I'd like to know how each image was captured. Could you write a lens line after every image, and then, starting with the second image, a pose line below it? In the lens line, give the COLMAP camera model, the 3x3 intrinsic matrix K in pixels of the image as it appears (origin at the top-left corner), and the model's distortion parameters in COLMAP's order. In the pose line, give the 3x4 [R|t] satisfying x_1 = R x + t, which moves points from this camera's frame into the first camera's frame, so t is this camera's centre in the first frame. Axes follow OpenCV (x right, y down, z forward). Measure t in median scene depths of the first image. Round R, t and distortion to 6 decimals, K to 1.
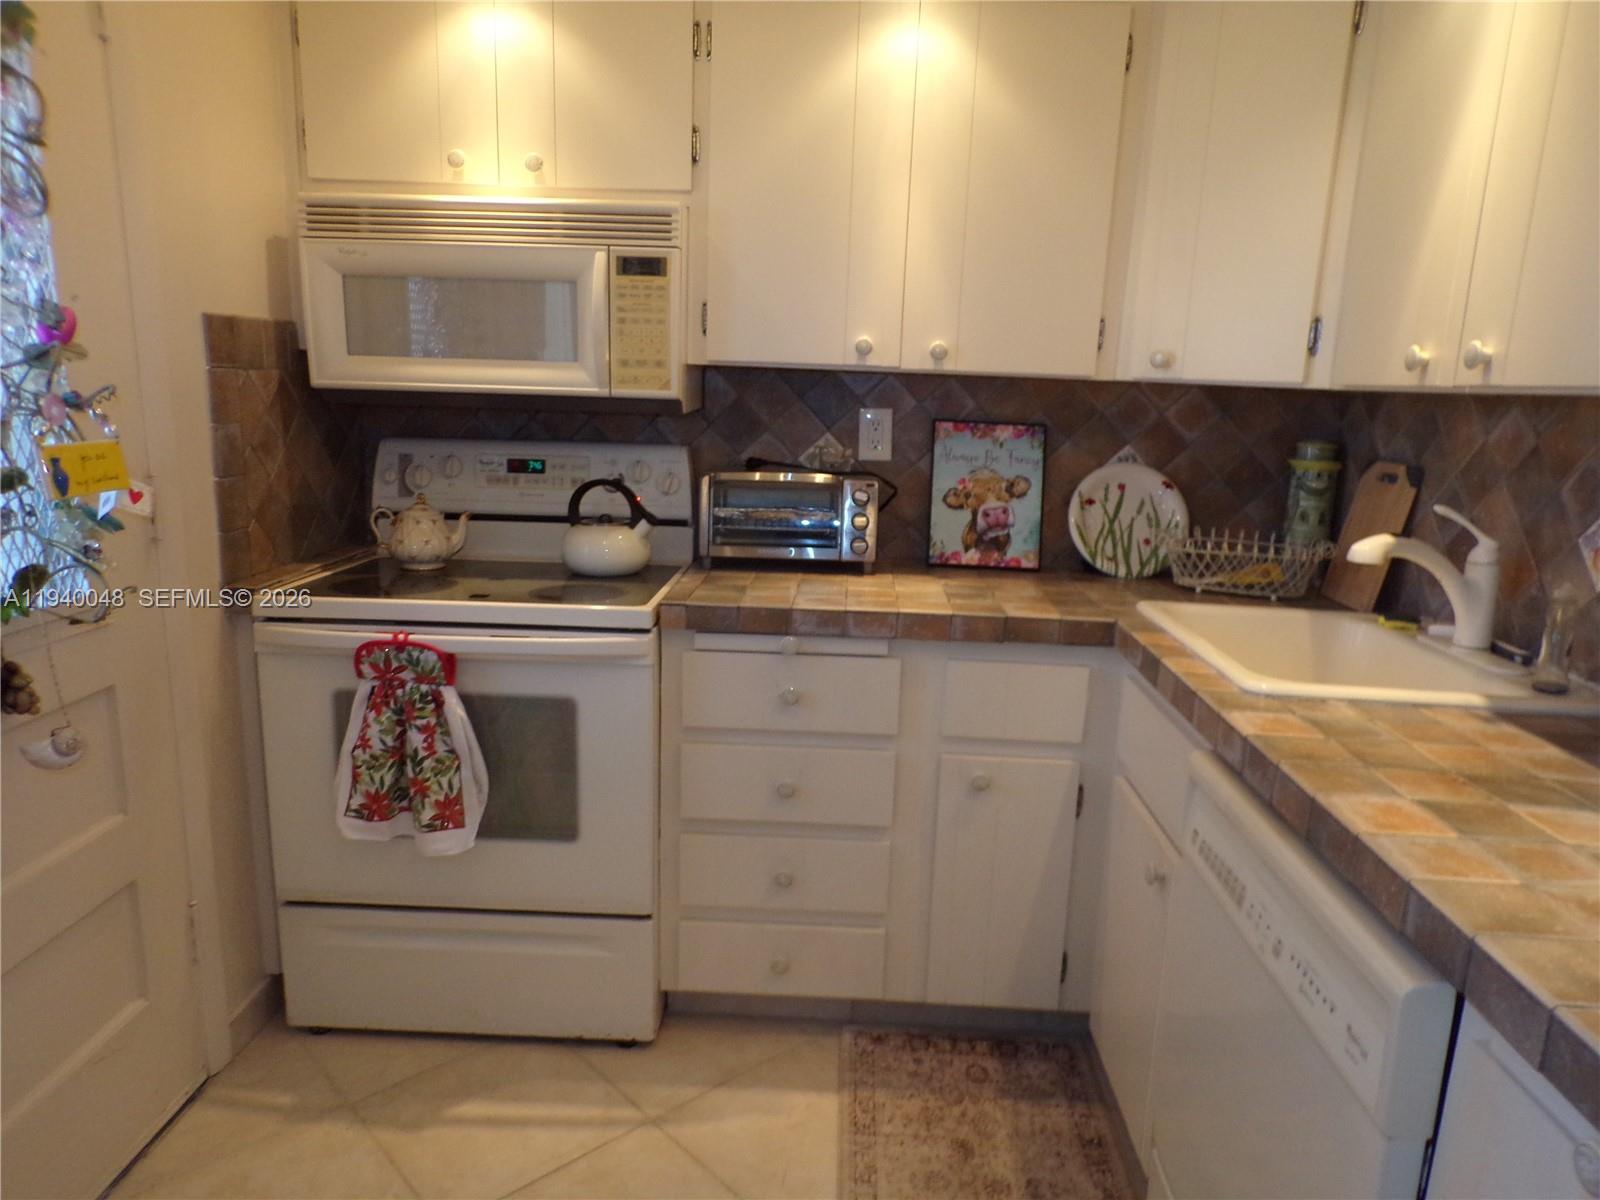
lens RADIAL K [[1078.3, 0, 806.3], [0, 1078.3, 598.8], [0, 0, 1]] dist [0.001810, 0.002855]
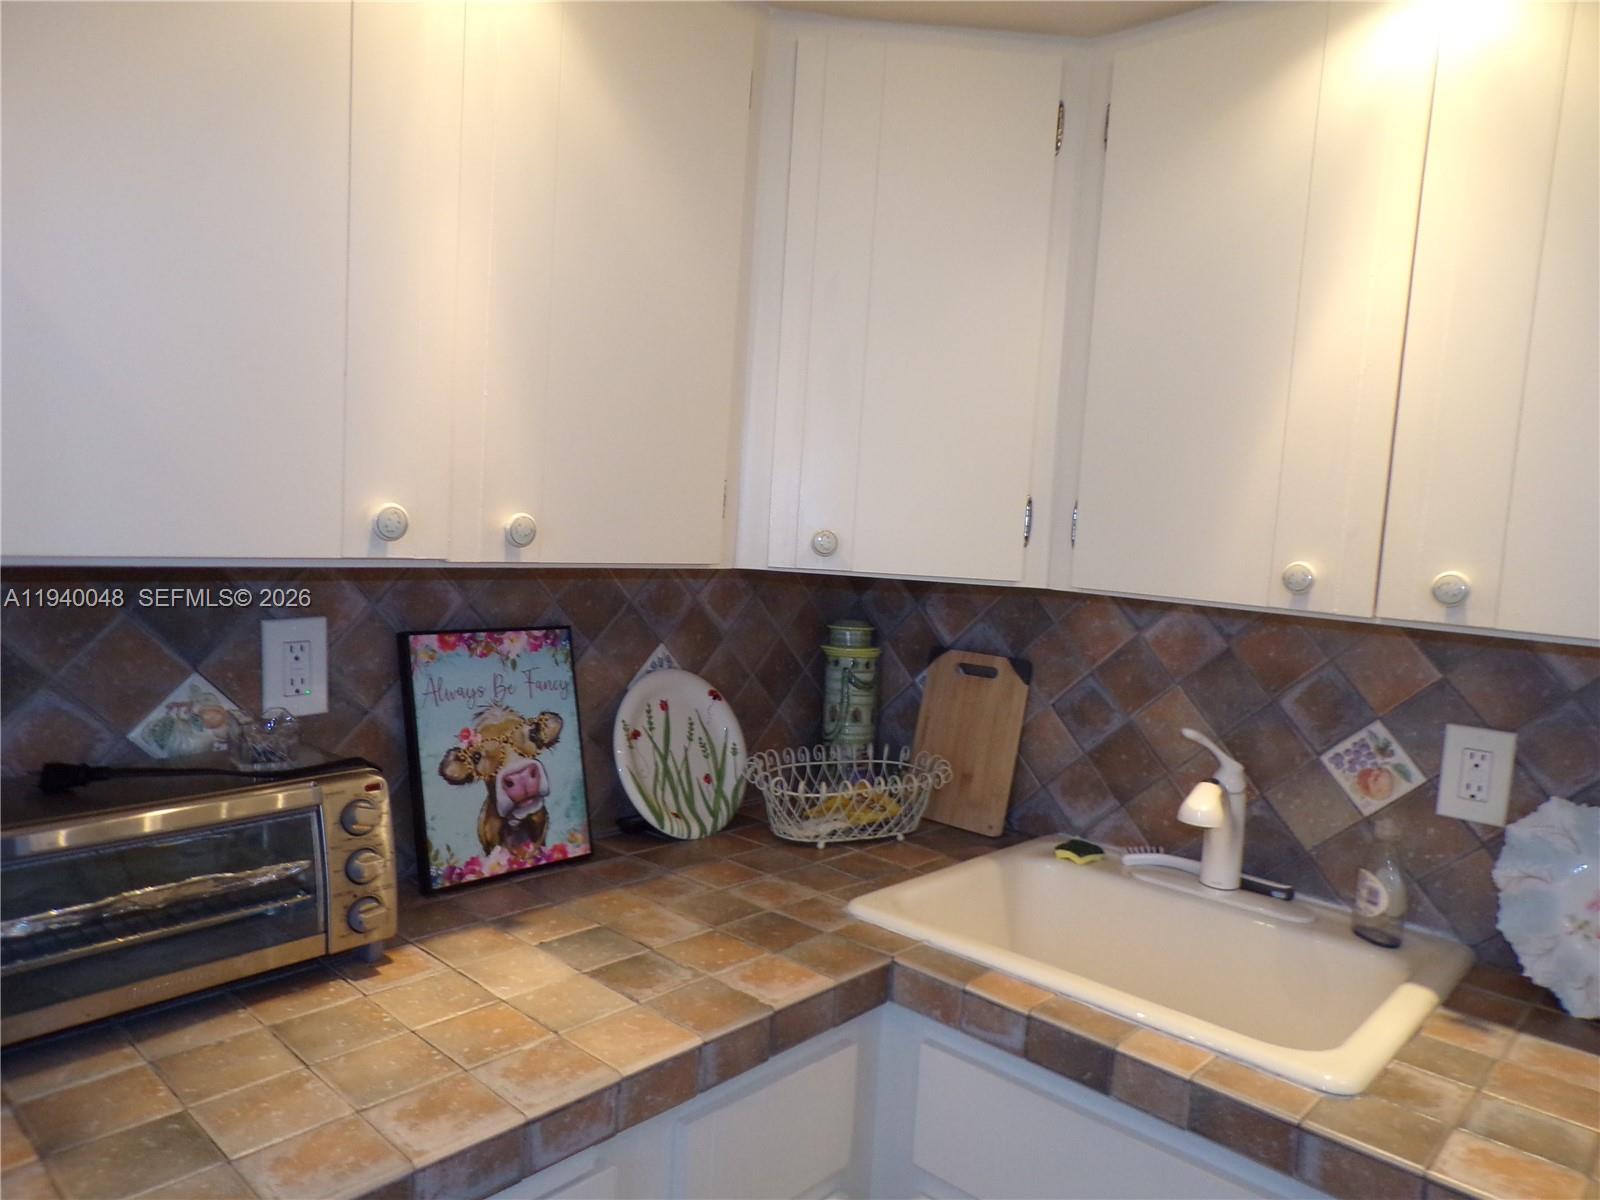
lens RADIAL K [[1078.3, 0, 794.3], [0, 1078.3, 605.2], [0, 0, 1]] dist [0.001810, 0.002855]
pose [[0.649465, -0.065176, 0.757593, -0.175903], [0.119785, 0.992649, -0.017291, -0.146785], [-0.750897, 0.101978, 0.652498, 0.481885]]
